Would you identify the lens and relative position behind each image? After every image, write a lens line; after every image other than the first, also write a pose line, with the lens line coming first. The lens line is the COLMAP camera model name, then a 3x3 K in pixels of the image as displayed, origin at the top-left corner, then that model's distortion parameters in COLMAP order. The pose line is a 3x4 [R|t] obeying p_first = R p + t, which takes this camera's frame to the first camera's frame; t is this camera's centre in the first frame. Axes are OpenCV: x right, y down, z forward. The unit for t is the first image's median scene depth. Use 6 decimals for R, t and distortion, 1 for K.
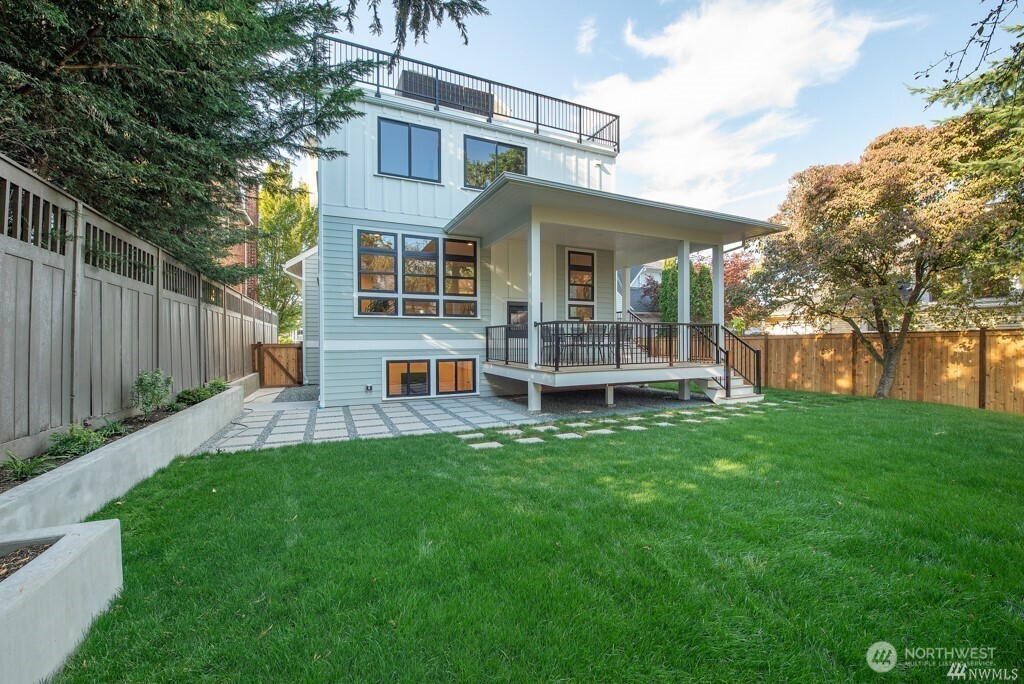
lens RADIAL K [[412.6, 0, 512.0], [0, 412.6, 342.0], [0, 0, 1]] dist [0.001422, 0.000192]
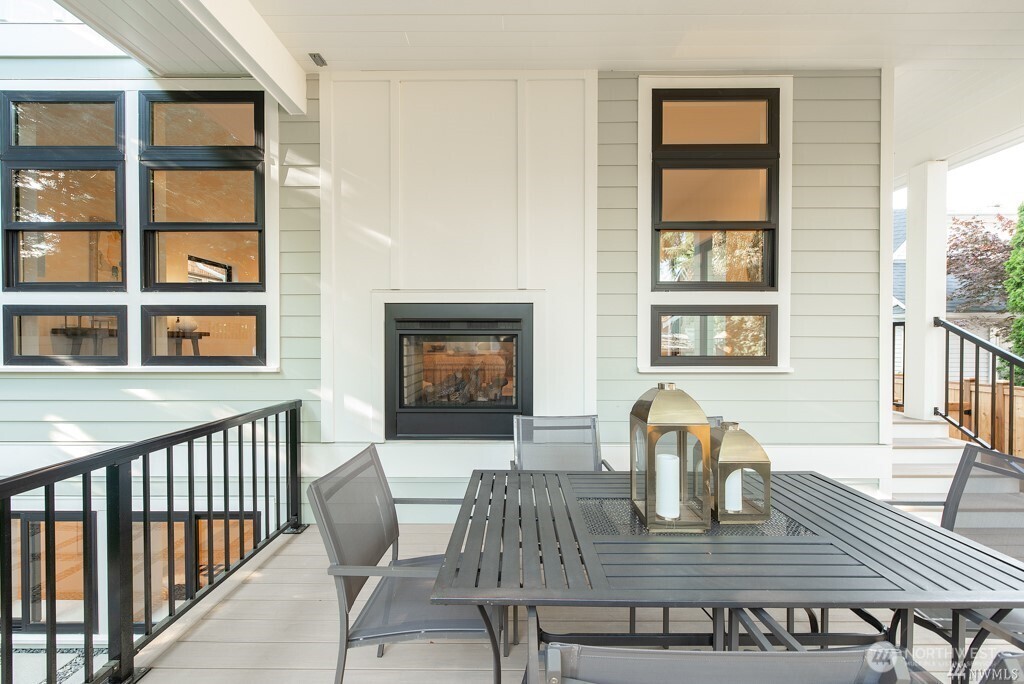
lens RADIAL K [[412.6, 0, 512.0], [0, 412.6, 342.0], [0, 0, 1]] dist [0.001422, 0.000192]
pose [[0.907853, 0.010472, -0.419158, 0.176861], [-0.006675, 0.999922, 0.010524, -0.077166], [0.419236, -0.006756, 0.907852, 0.792406]]
